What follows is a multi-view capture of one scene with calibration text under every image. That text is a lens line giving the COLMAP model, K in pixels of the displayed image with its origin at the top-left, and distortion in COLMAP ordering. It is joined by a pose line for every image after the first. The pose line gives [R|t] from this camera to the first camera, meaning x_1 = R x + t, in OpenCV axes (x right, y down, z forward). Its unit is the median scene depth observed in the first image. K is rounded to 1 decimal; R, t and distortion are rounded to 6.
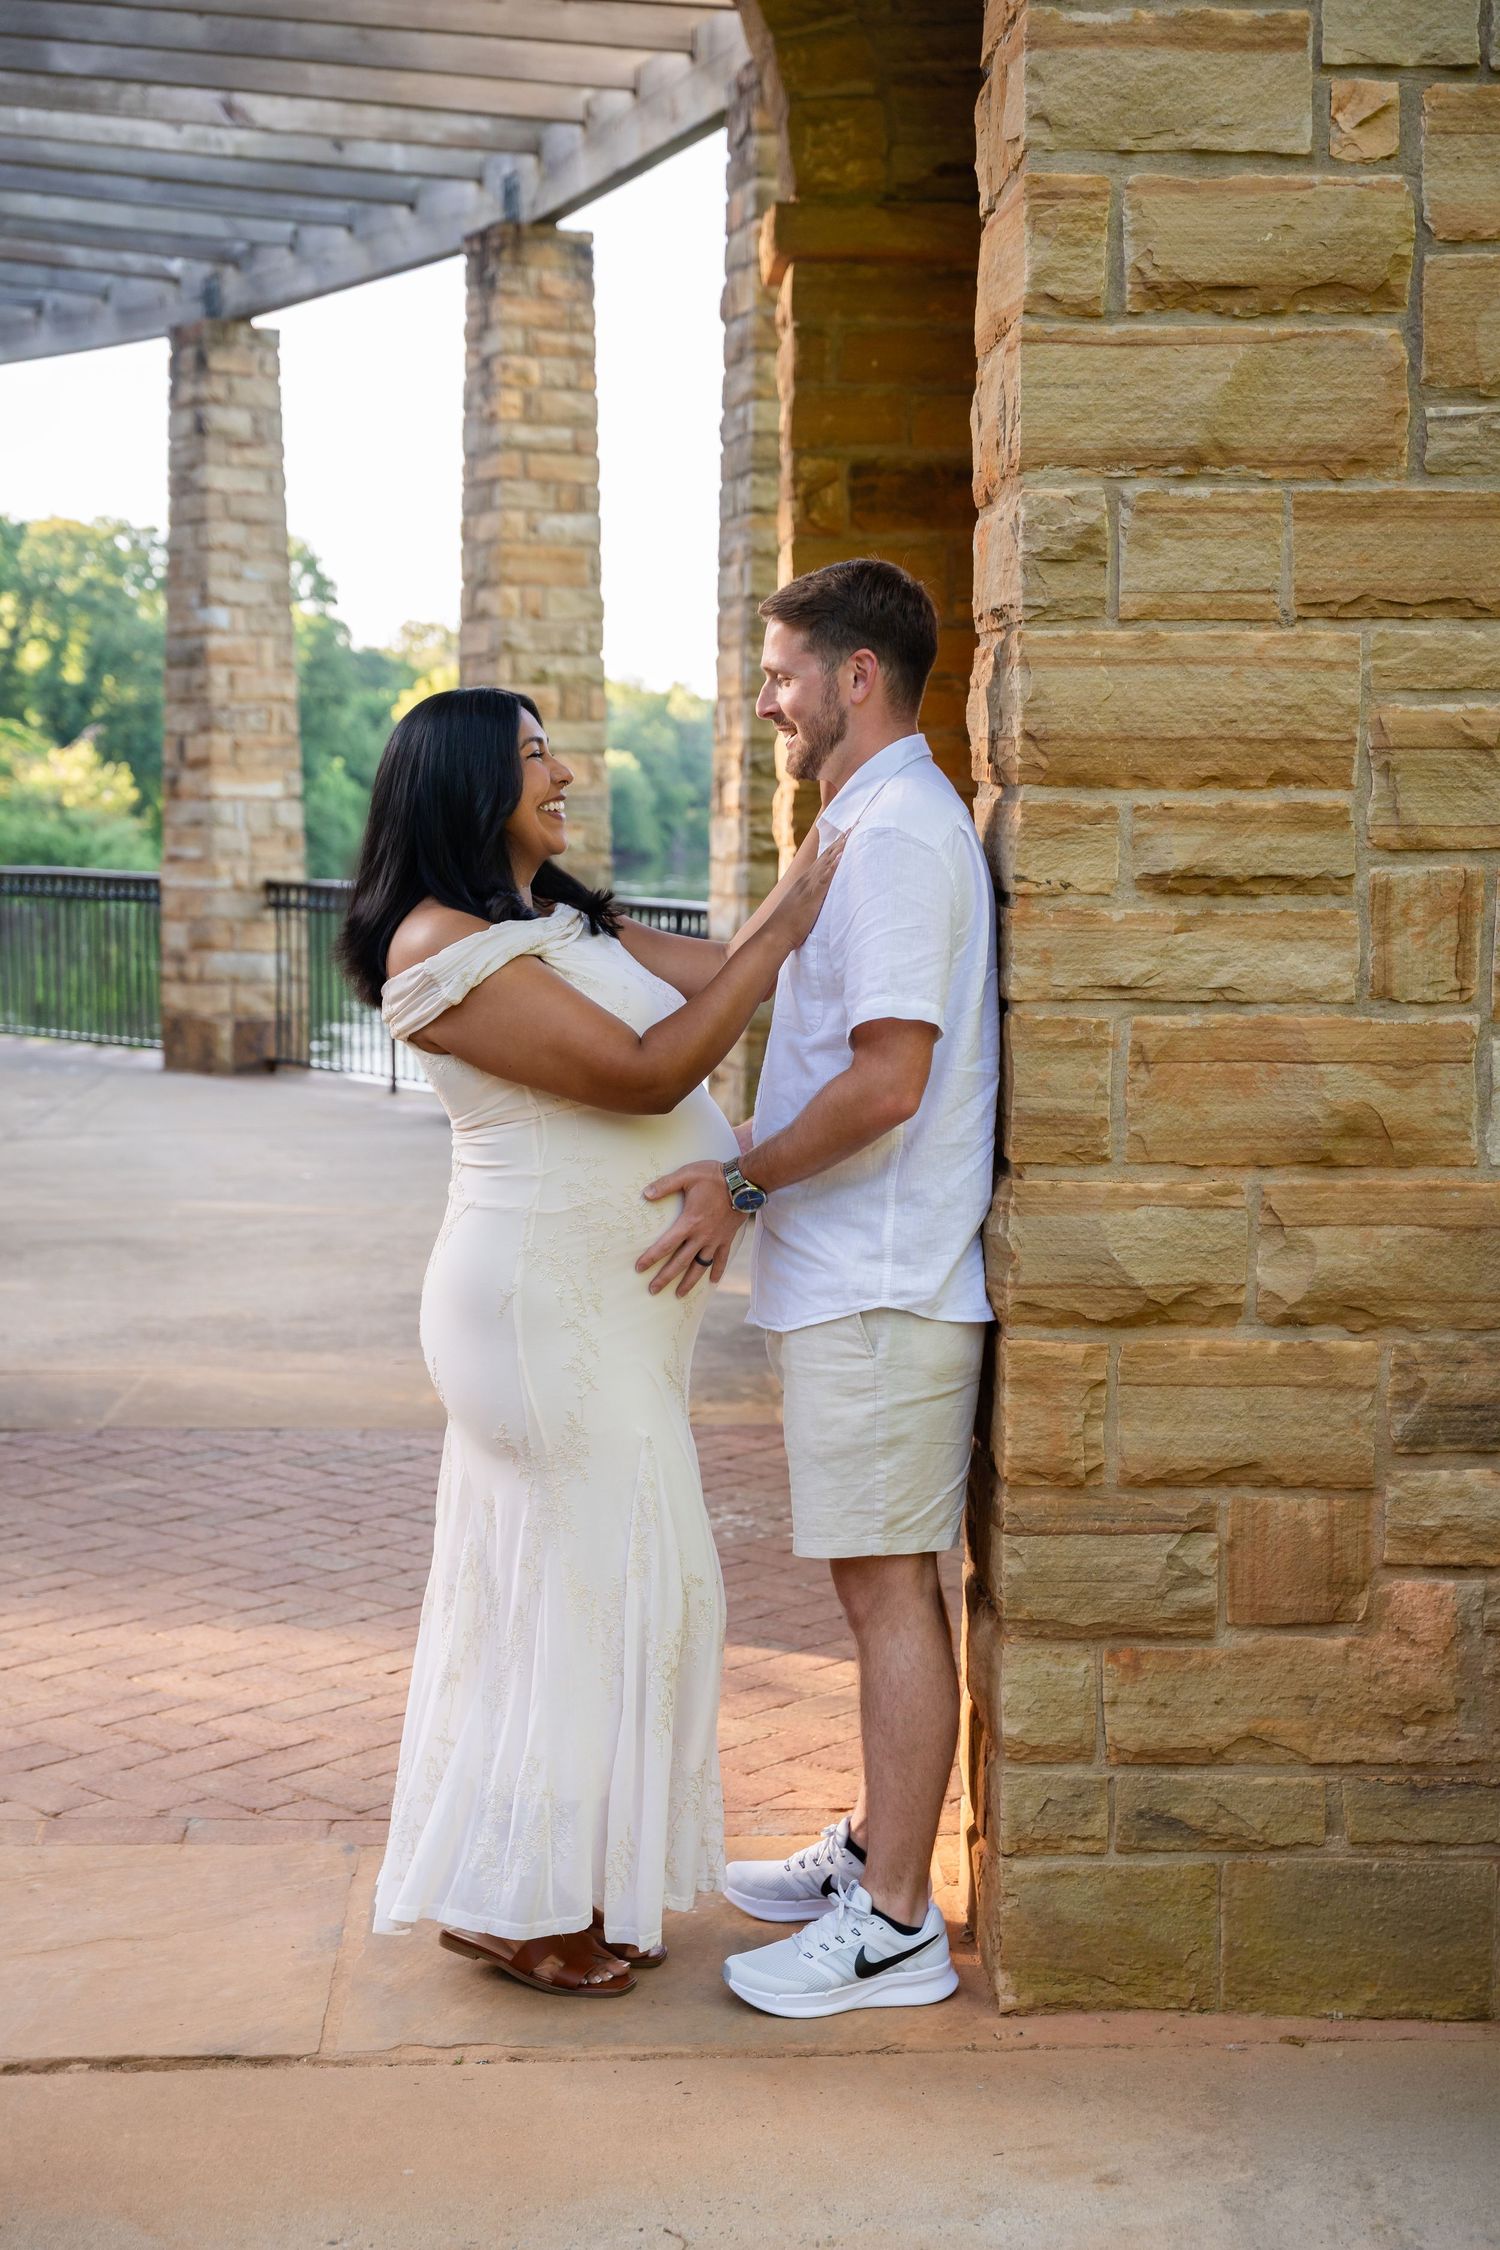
lens RADIAL K [[3198.9, 0, 760.4], [0, 3198.9, 1130.6], [0, 0, 1]] dist [0.046782, 0.000000]
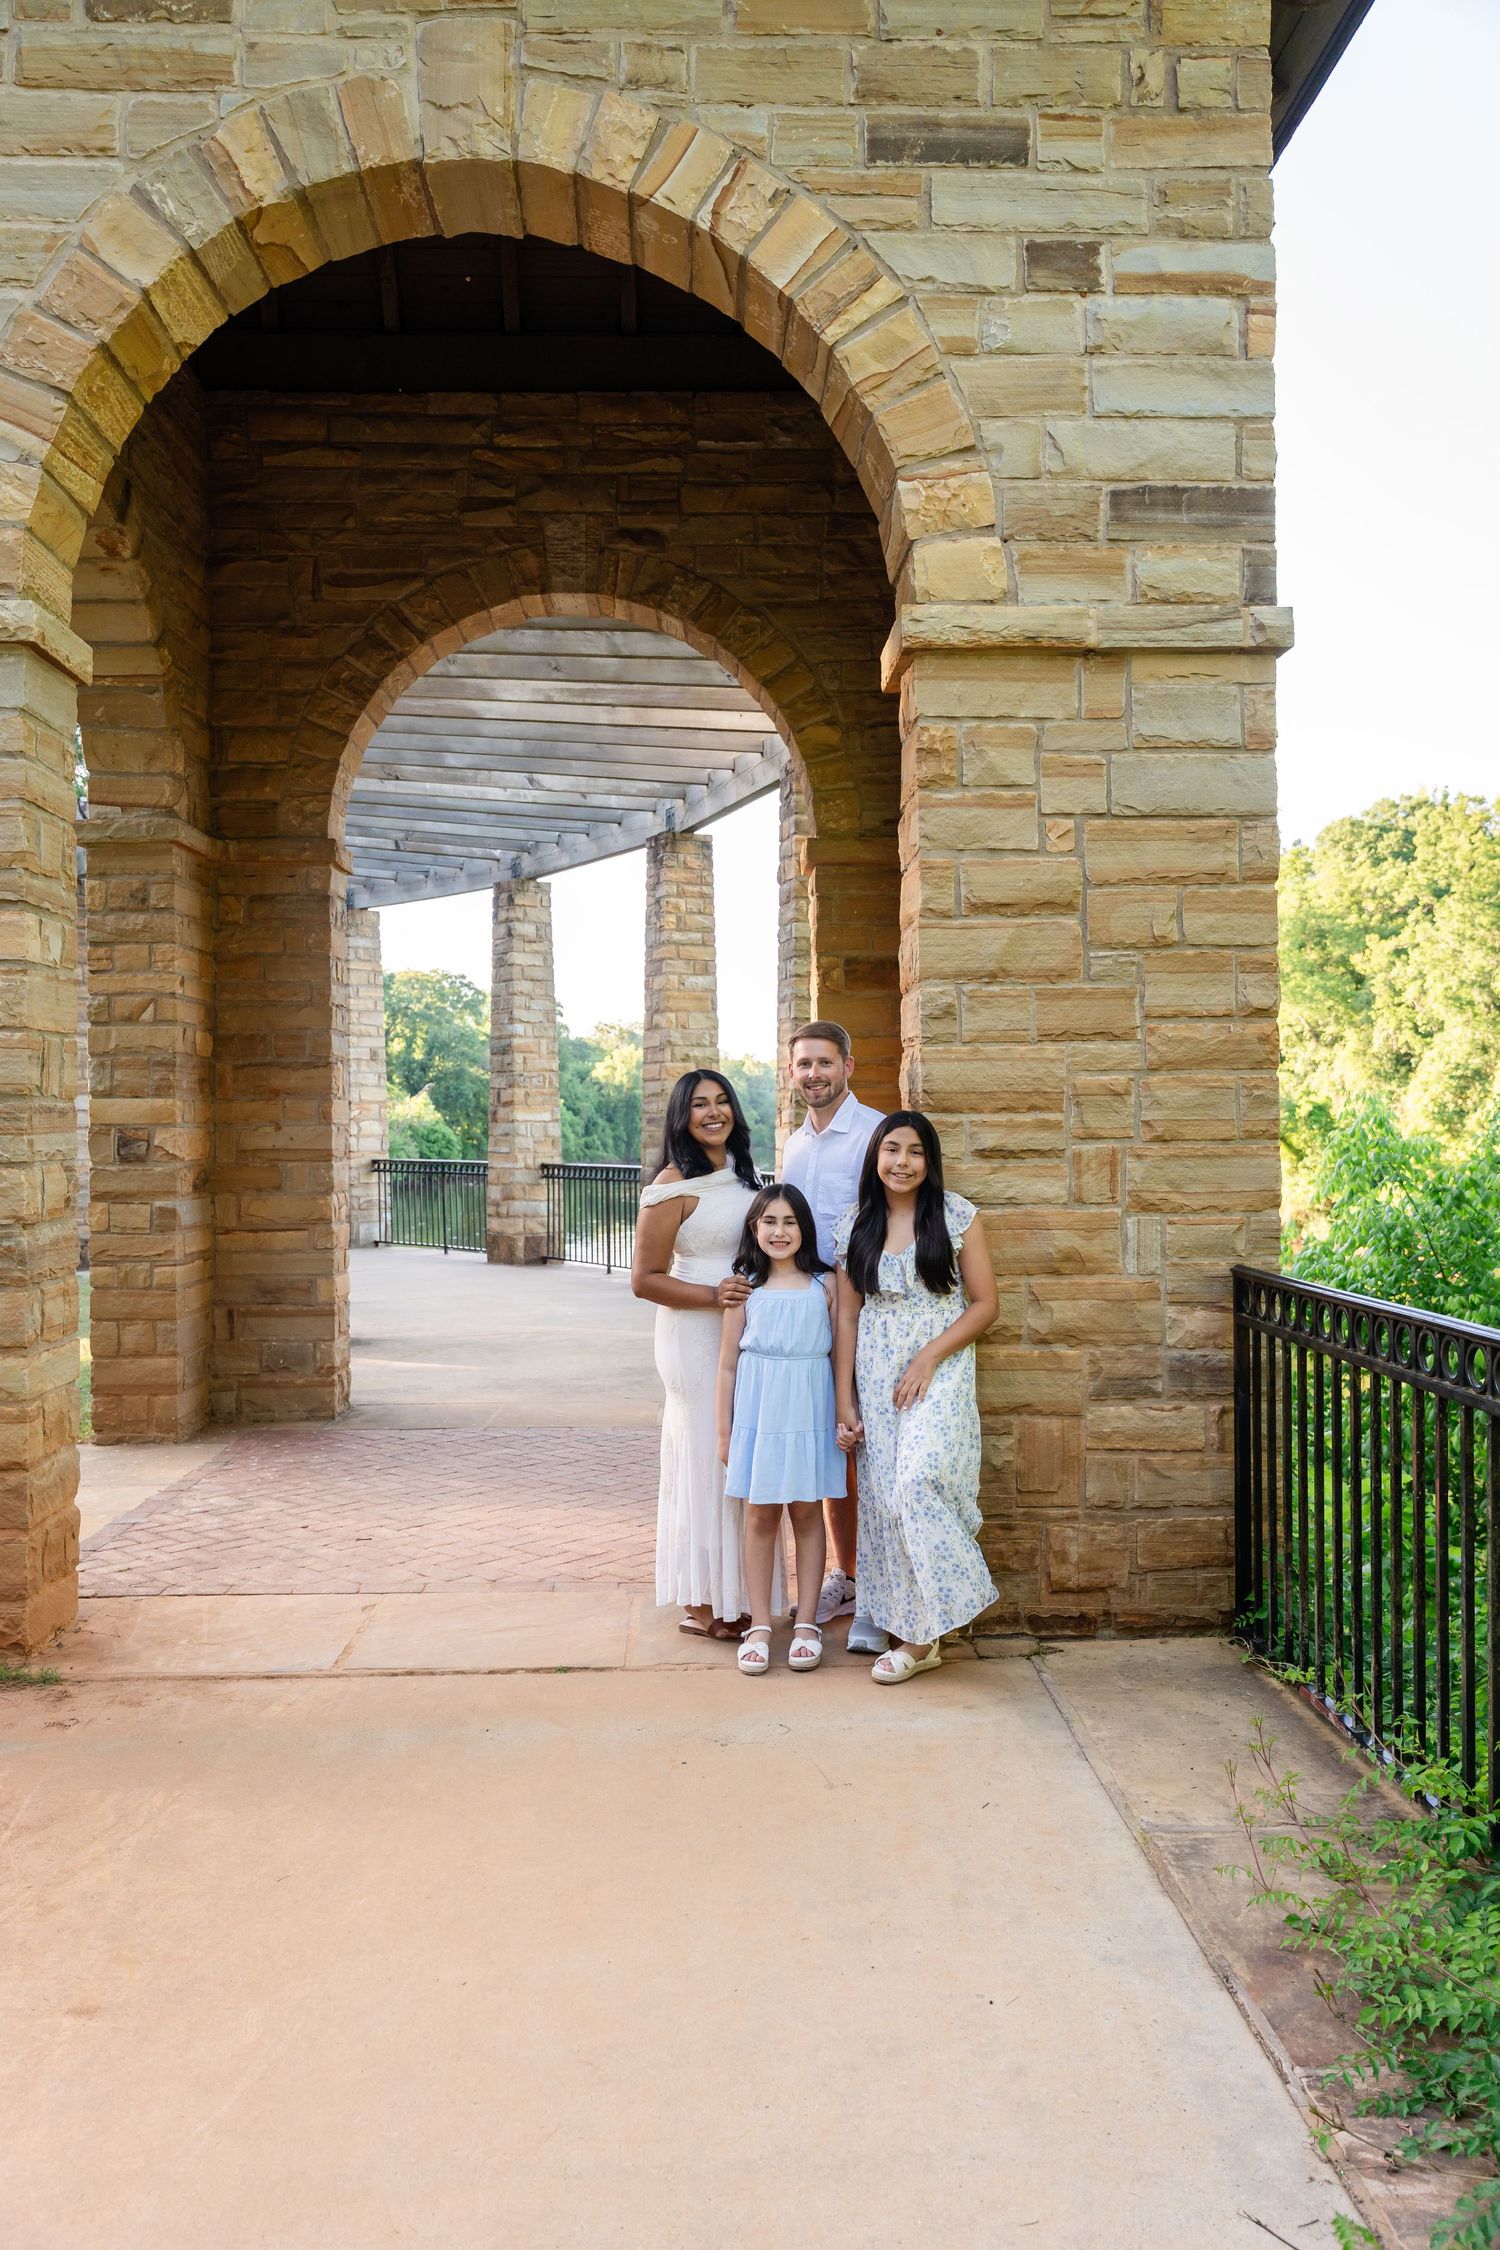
lens RADIAL K [[1834.3, 0, 742.9], [0, 1834.3, 1129.9], [0, 0, 1]] dist [-0.008759, 0.000141]
pose [[0.999590, -0.010683, -0.026582, -0.007309], [0.008058, 0.995254, -0.096978, 0.017508], [0.027491, 0.096724, 0.994932, -0.173802]]
